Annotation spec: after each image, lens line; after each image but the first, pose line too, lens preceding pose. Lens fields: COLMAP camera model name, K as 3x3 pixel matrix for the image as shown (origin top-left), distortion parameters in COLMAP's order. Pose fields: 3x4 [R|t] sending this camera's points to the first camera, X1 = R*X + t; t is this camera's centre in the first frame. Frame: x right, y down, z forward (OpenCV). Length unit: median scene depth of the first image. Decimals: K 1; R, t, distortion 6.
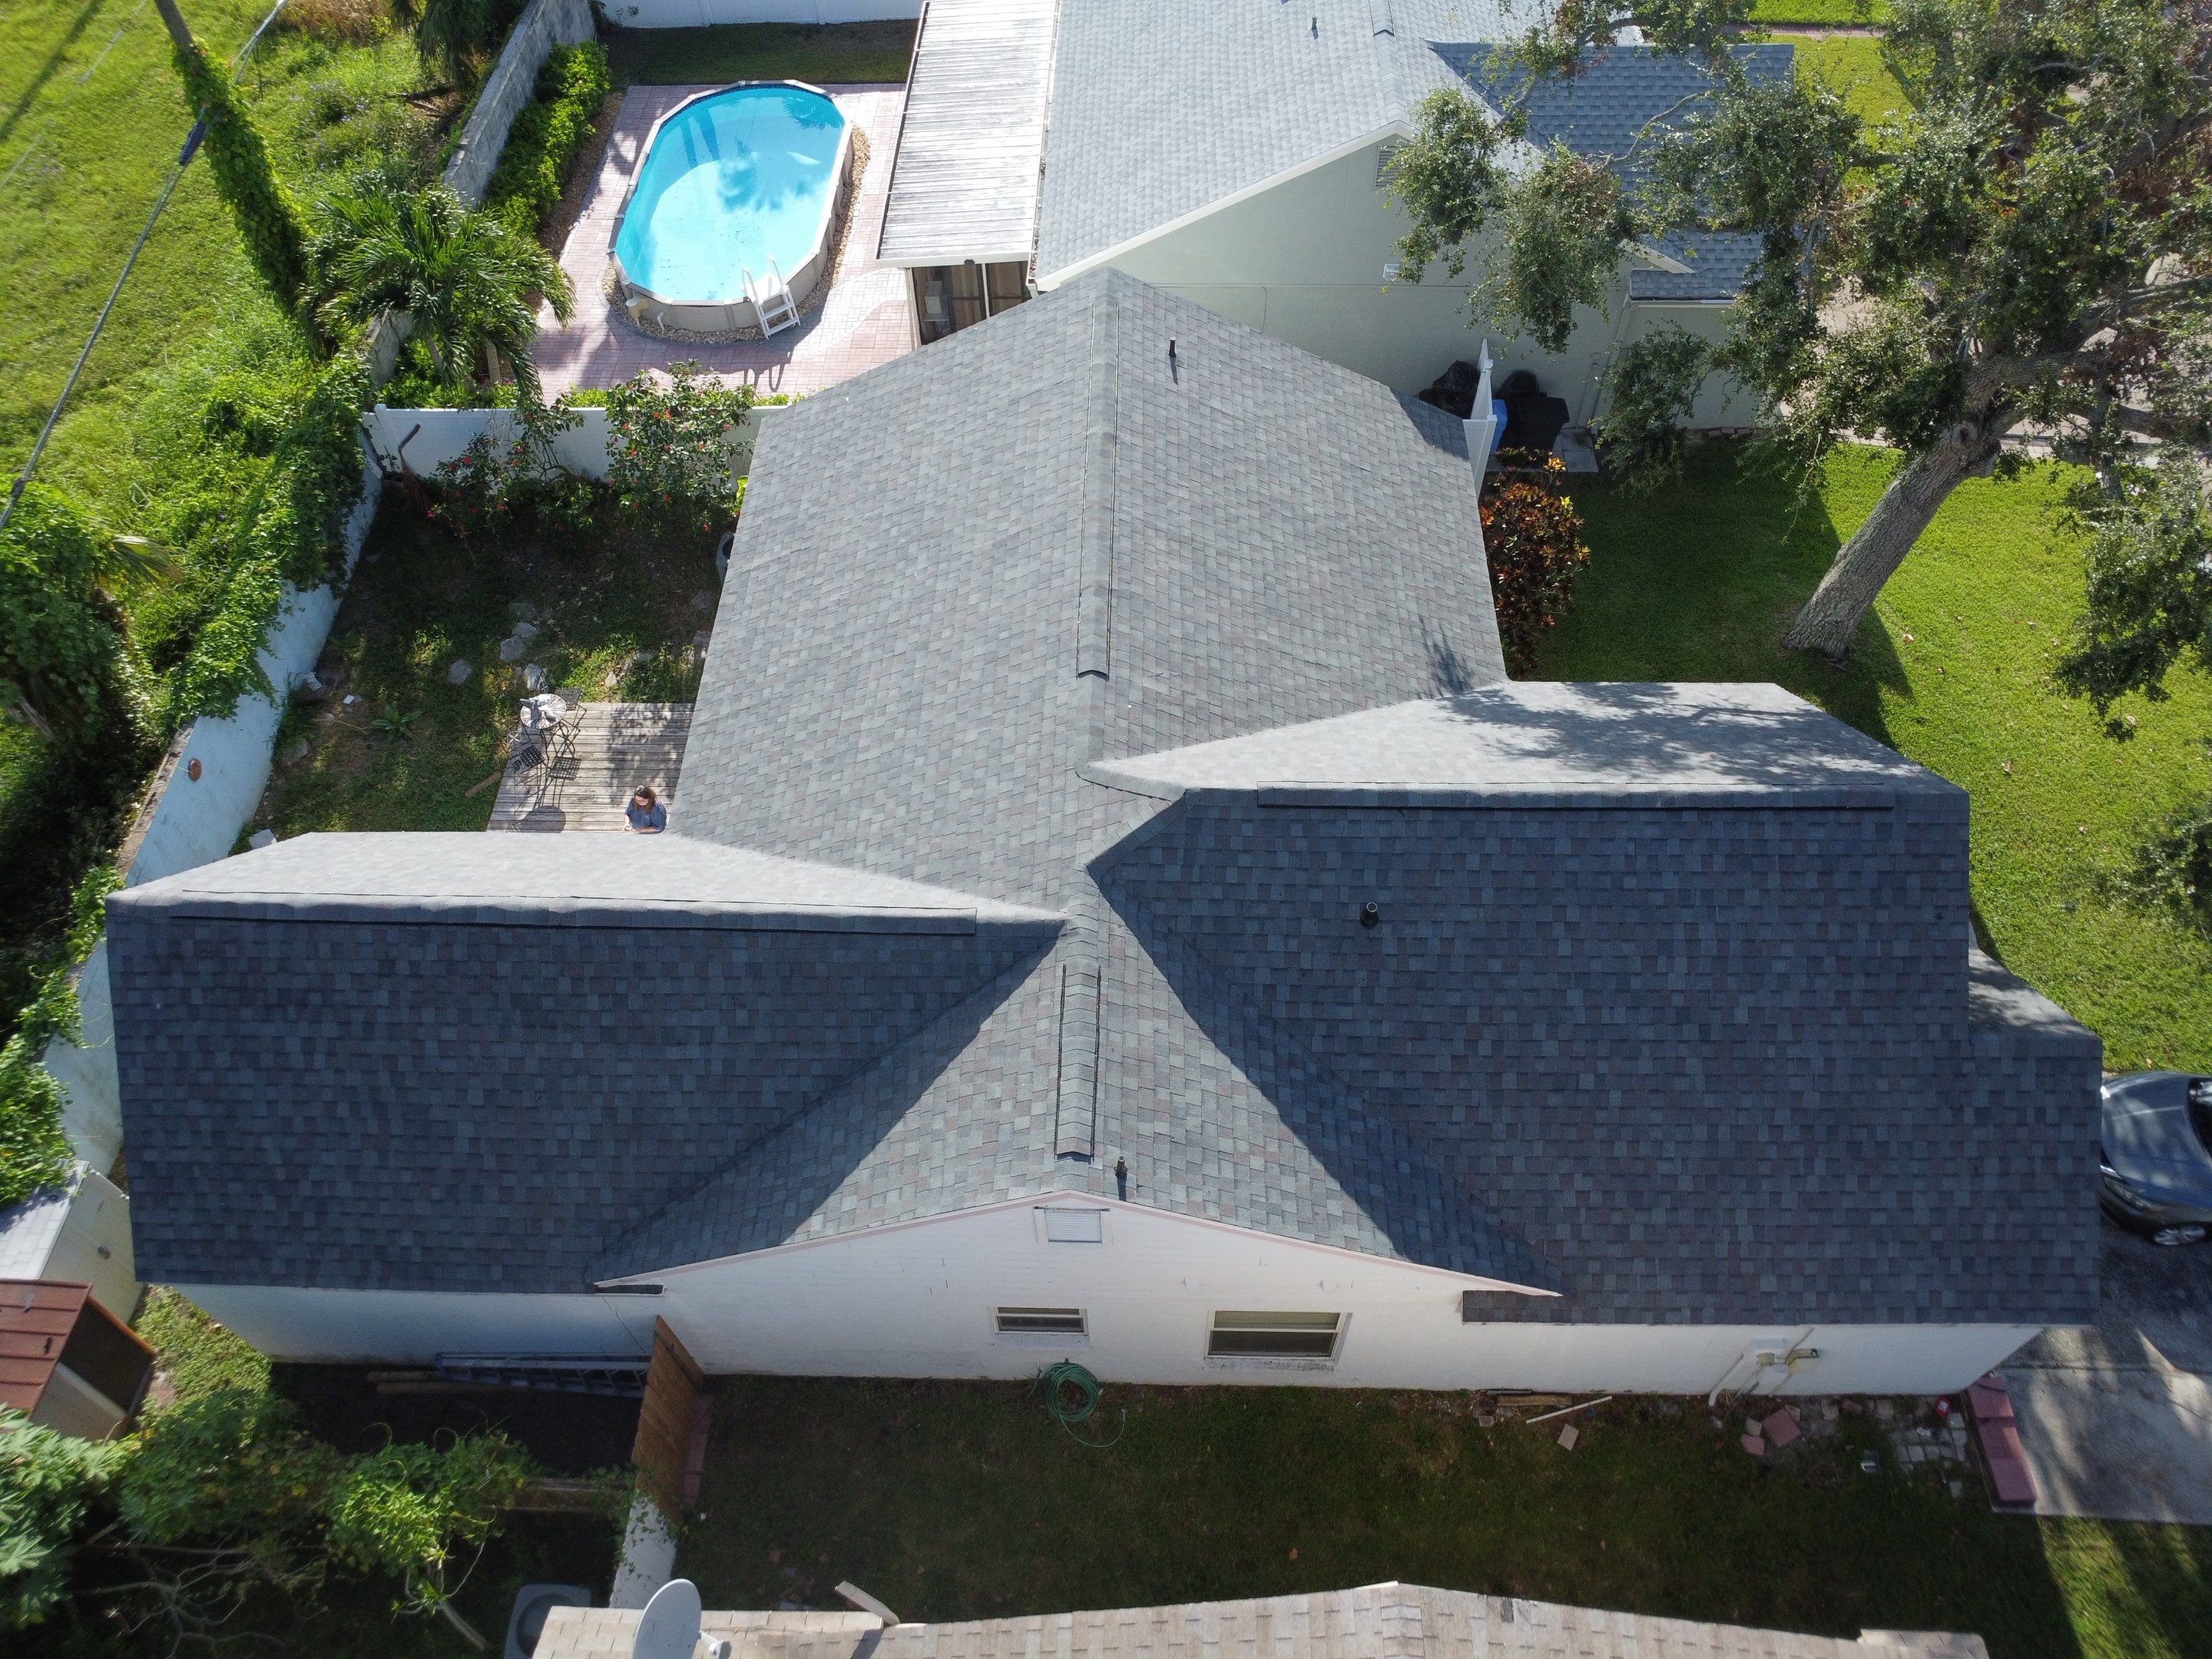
lens RADIAL K [[1604.1, 0, 1101.5], [0, 1604.1, 820.1], [0, 0, 1]] dist [-0.018314, -0.010634]
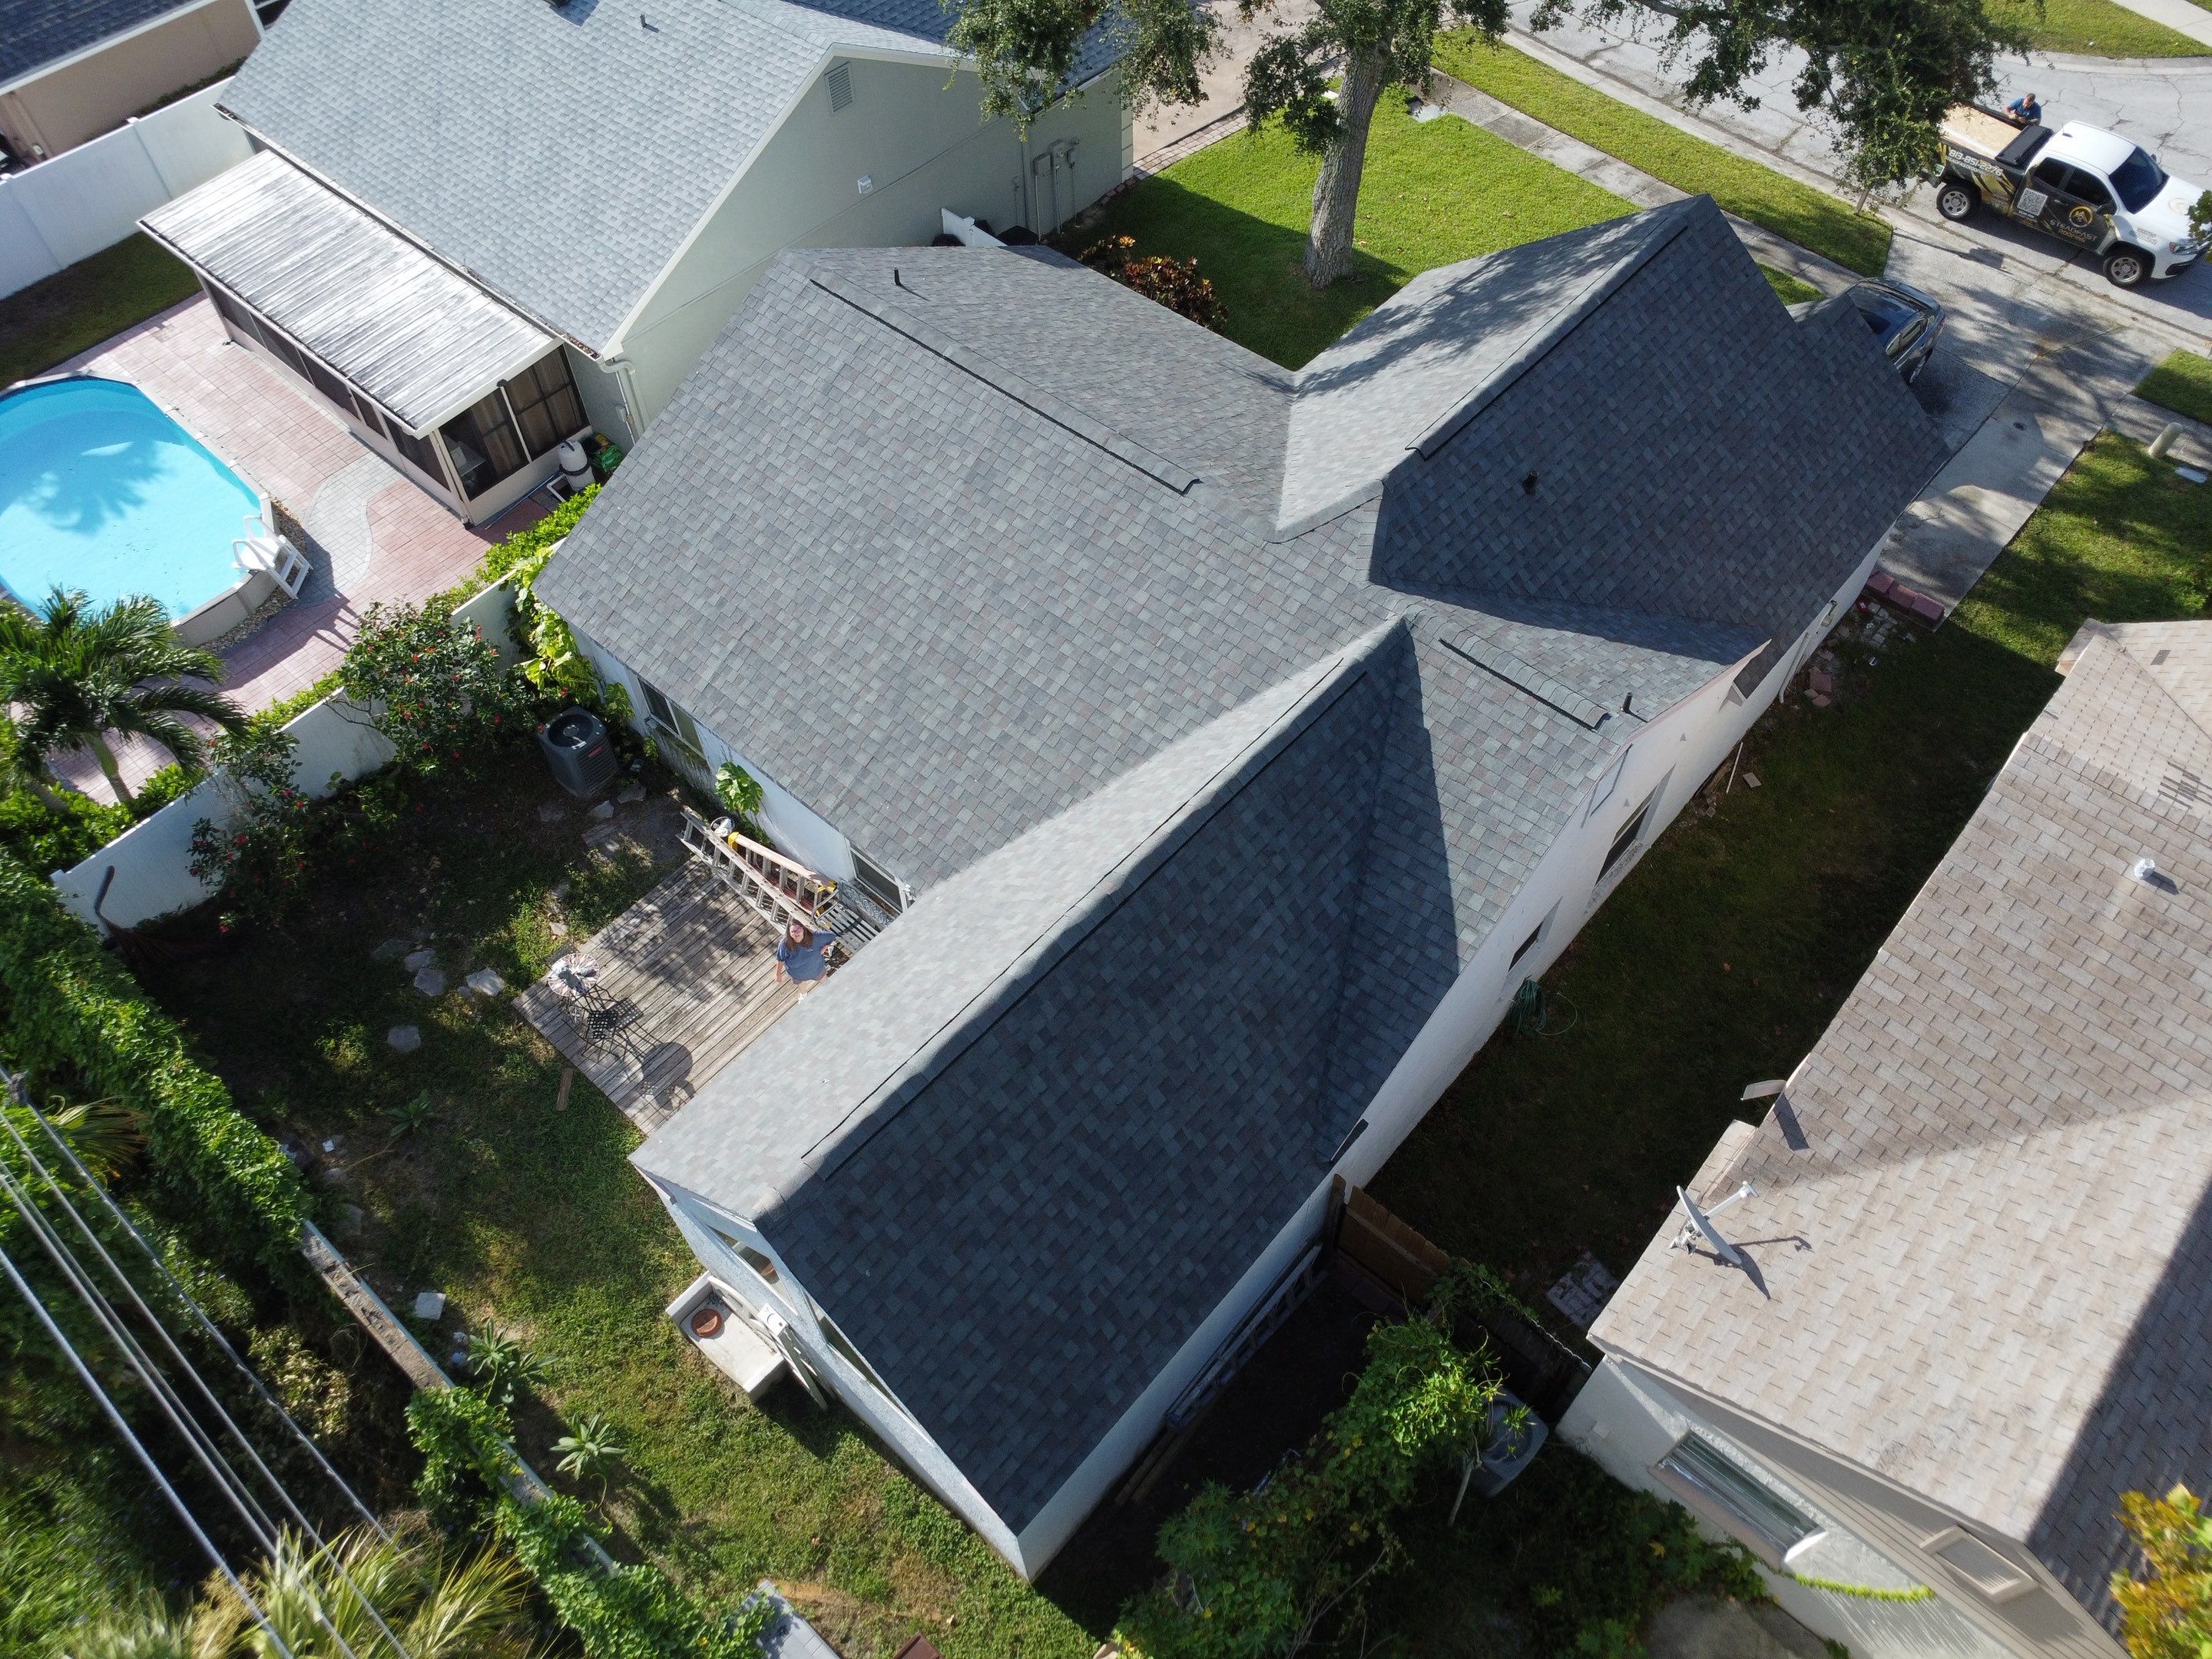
lens RADIAL K [[1604.1, 0, 1106.9], [0, 1604.1, 821.2], [0, 0, 1]] dist [-0.018314, -0.010634]
pose [[0.643990, -0.609127, 0.462862, -0.643118], [0.617108, 0.771198, 0.156304, -0.111937], [-0.452167, 0.184978, 0.872541, 0.098343]]
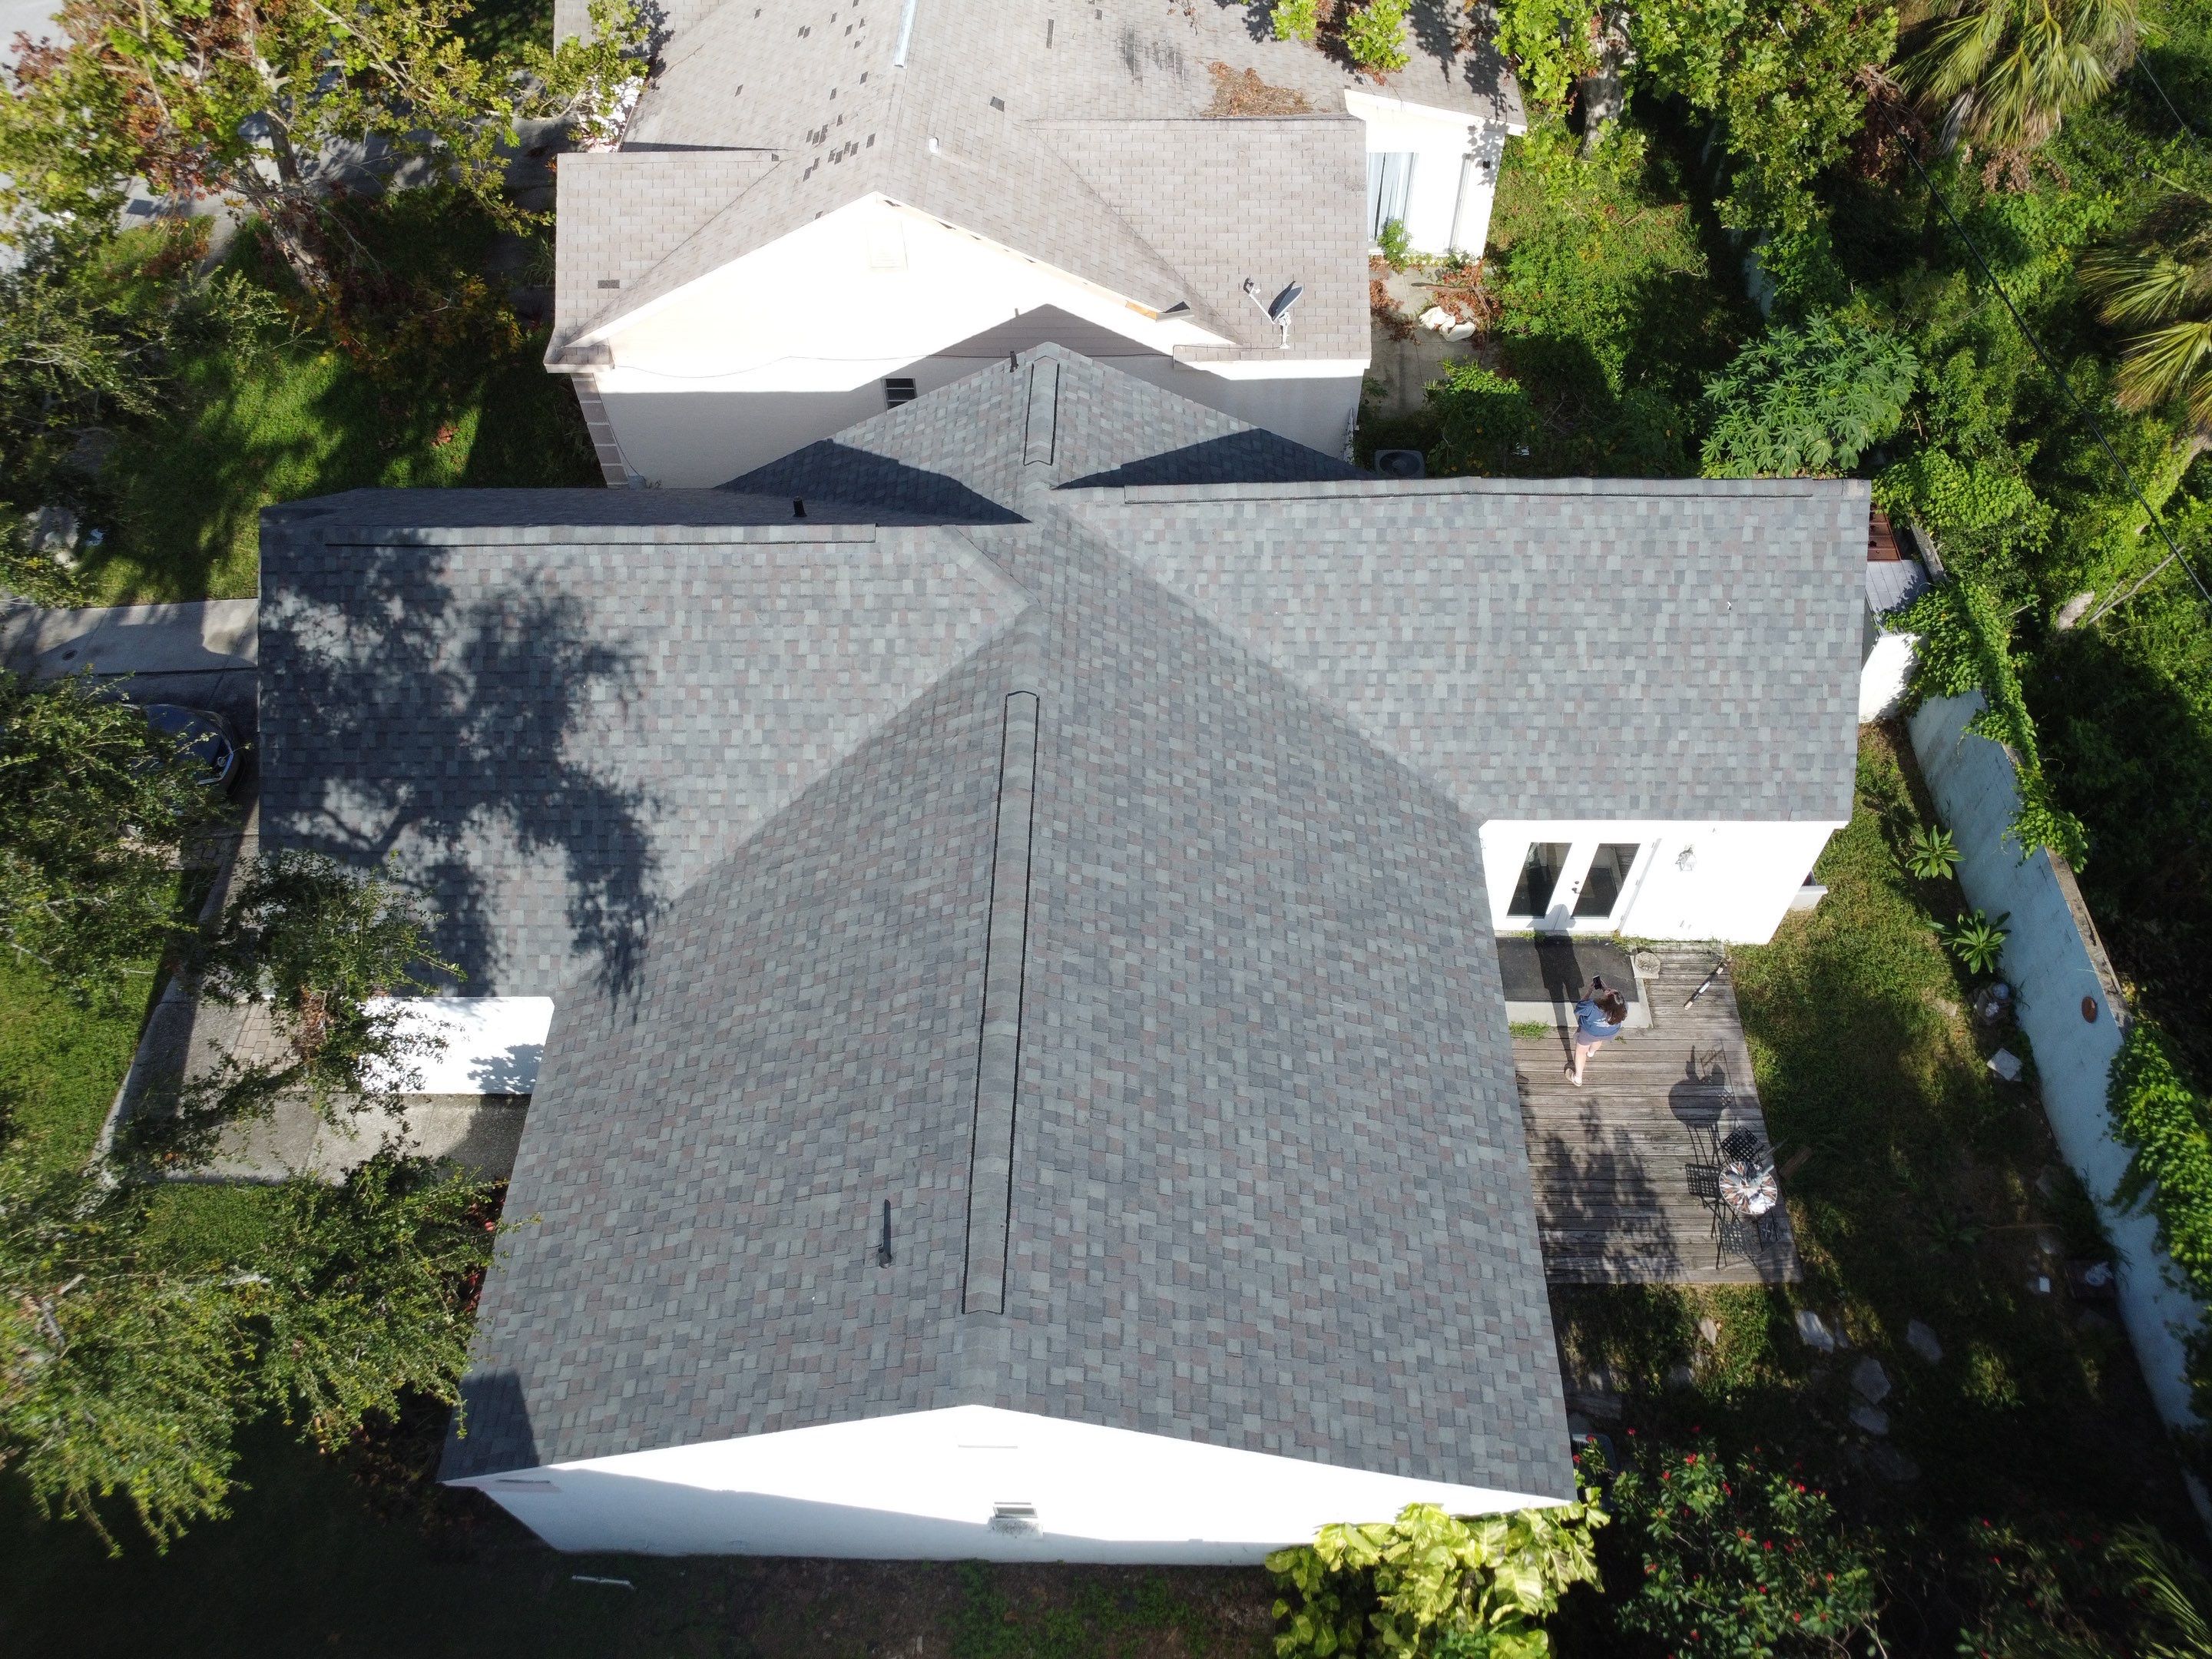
lens RADIAL K [[1604.1, 0, 1113.2], [0, 1604.1, 824.1], [0, 0, 1]] dist [-0.018314, -0.010634]
pose [[-0.999293, 0.027762, 0.025356, -0.076870], [0.016387, -0.285367, 0.958278, -0.964143], [0.033839, 0.958016, 0.284711, 0.739860]]
